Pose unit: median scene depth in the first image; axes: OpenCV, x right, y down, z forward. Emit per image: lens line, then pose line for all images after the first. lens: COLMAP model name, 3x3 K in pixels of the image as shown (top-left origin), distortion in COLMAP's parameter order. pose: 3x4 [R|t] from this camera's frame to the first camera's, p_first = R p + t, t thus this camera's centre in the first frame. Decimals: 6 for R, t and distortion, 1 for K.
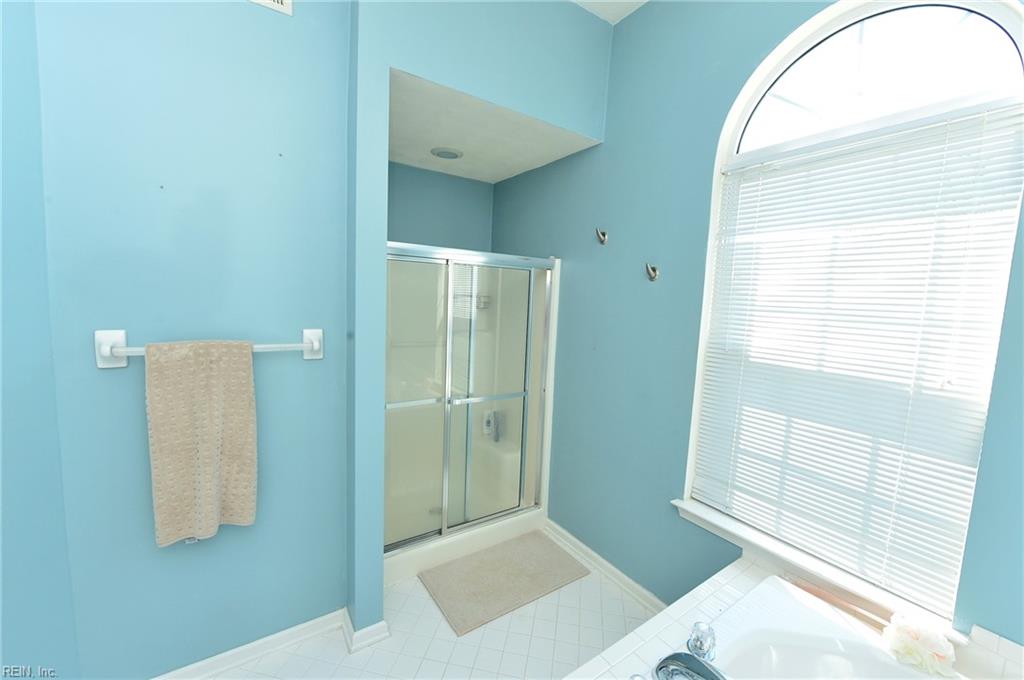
lens RADIAL K [[405.8, 0, 507.9], [0, 405.8, 341.1], [0, 0, 1]] dist [-0.008966, -0.000704]
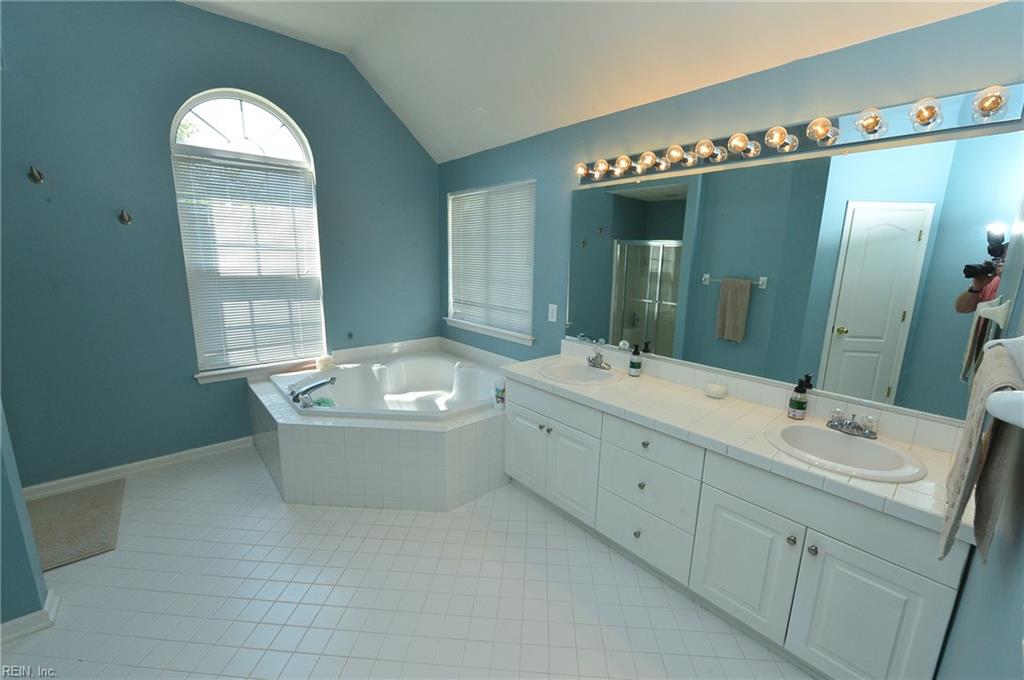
lens RADIAL K [[405.8, 0, 513.9], [0, 405.8, 335.8], [0, 0, 1]] dist [-0.008966, -0.000704]
pose [[-0.124570, -0.237170, 0.963448, -1.393600], [0.077599, 0.965709, 0.247760, -0.036547], [-0.989172, 0.105626, -0.101895, -0.048200]]
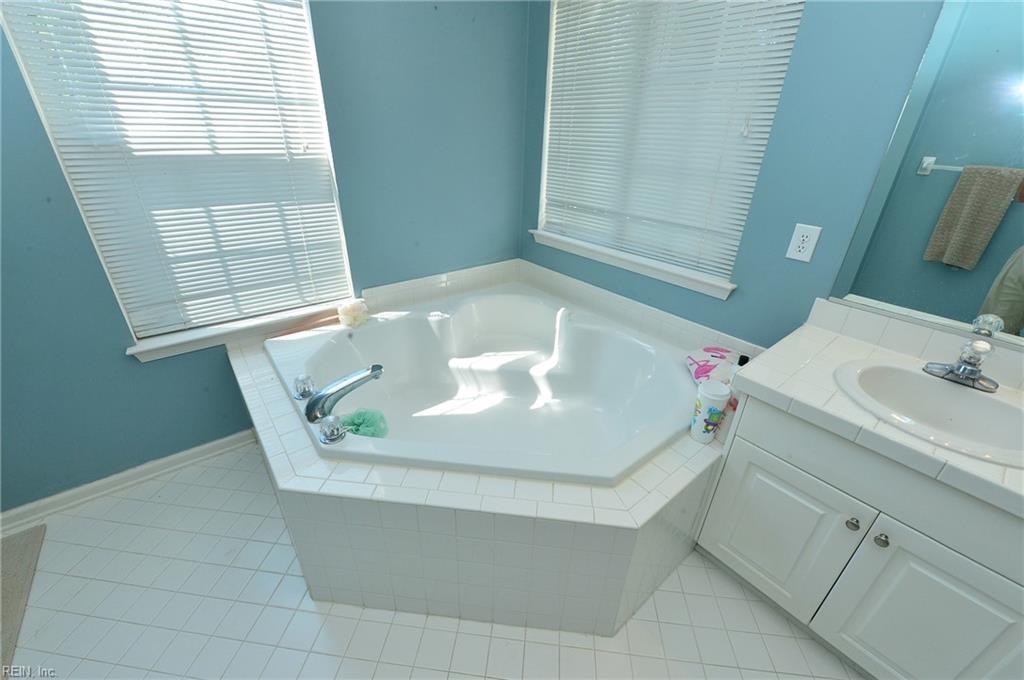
lens RADIAL K [[405.8, 0, 511.6], [0, 405.8, 337.4], [0, 0, 1]] dist [-0.008966, -0.000704]
pose [[-0.077444, -0.487712, 0.869563, -0.436583], [0.075962, 0.866761, 0.492906, 0.025539], [-0.994099, 0.104226, -0.030078, 0.283060]]
